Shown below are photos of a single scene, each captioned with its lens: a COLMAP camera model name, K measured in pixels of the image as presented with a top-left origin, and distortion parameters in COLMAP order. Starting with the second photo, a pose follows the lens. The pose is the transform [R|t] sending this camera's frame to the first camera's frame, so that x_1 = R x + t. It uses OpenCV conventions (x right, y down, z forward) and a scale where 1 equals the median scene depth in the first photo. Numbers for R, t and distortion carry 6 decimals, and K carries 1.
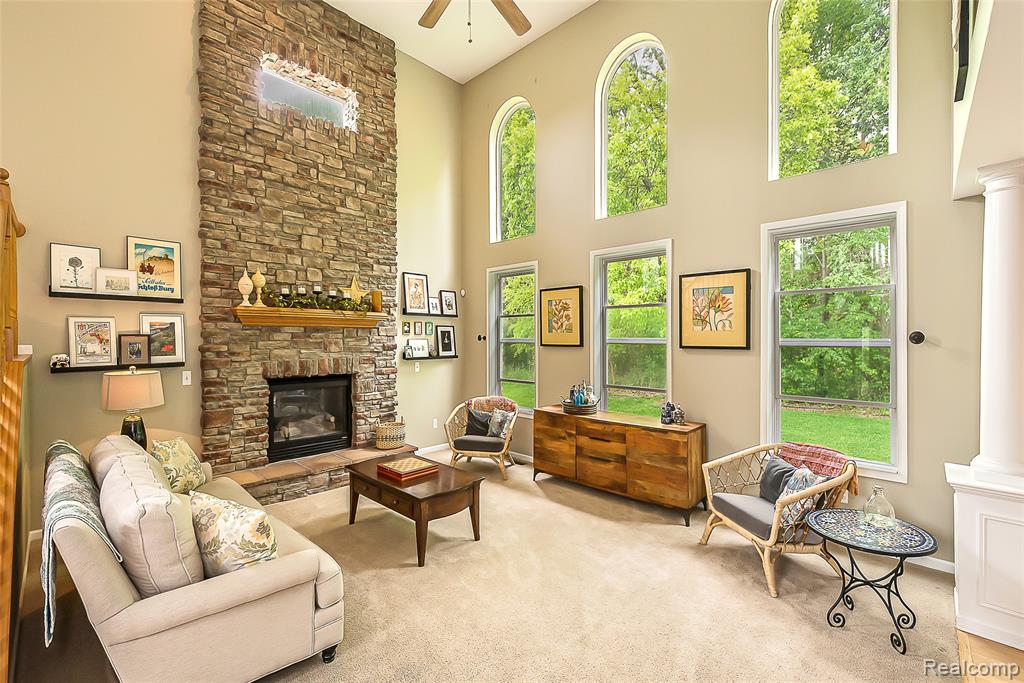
lens RADIAL K [[435.5, 0, 539.7], [0, 435.5, 339.0], [0, 0, 1]] dist [-0.002469, -0.000316]
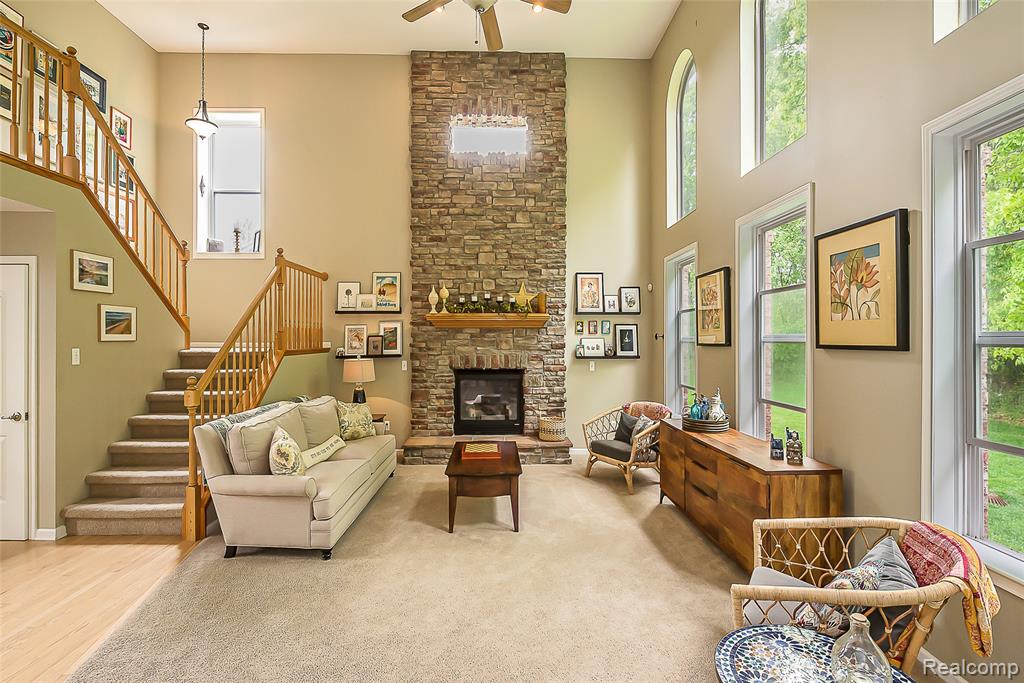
lens RADIAL K [[464.3, 0, 512.0], [0, 464.3, 341.5], [0, 0, 1]] dist [-0.003028, -0.000902]
pose [[0.686237, -0.001077, -0.727377, 0.462242], [0.002346, 0.999997, 0.000733, 0.008372], [0.727374, -0.002209, 0.686238, 0.171540]]
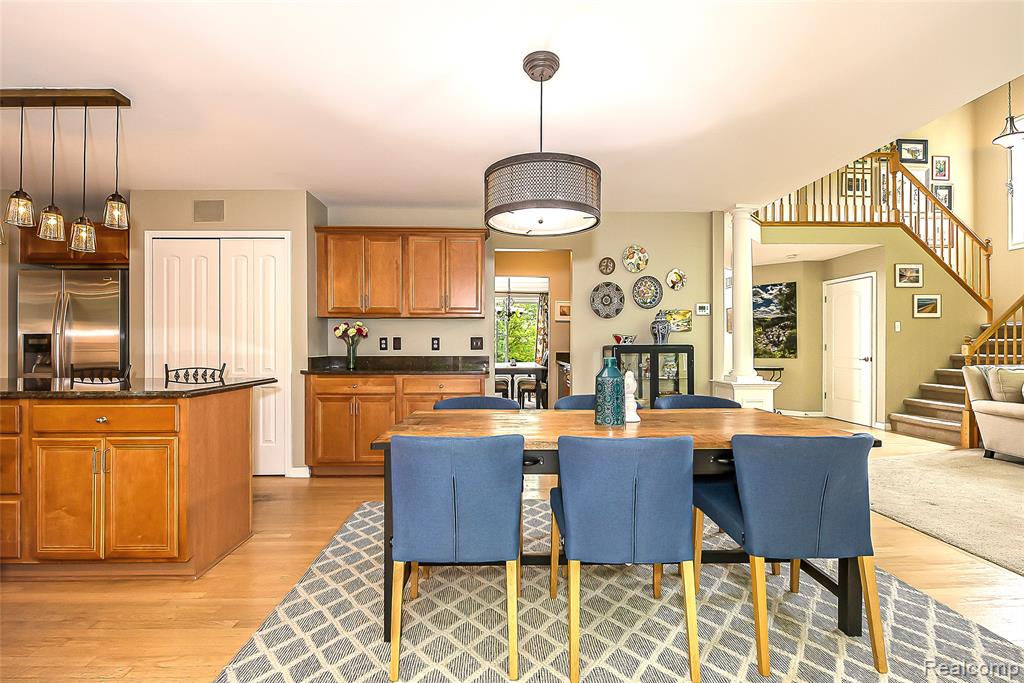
lens RADIAL K [[432.3, 0, 510.3], [0, 432.3, 345.8], [0, 0, 1]] dist [-0.002588, -0.000582]
pose [[-0.716463, -0.002111, -0.697622, 1.035056], [-0.001415, 0.999998, -0.001573, 0.089953], [0.697623, -0.000140, -0.716465, 0.281891]]
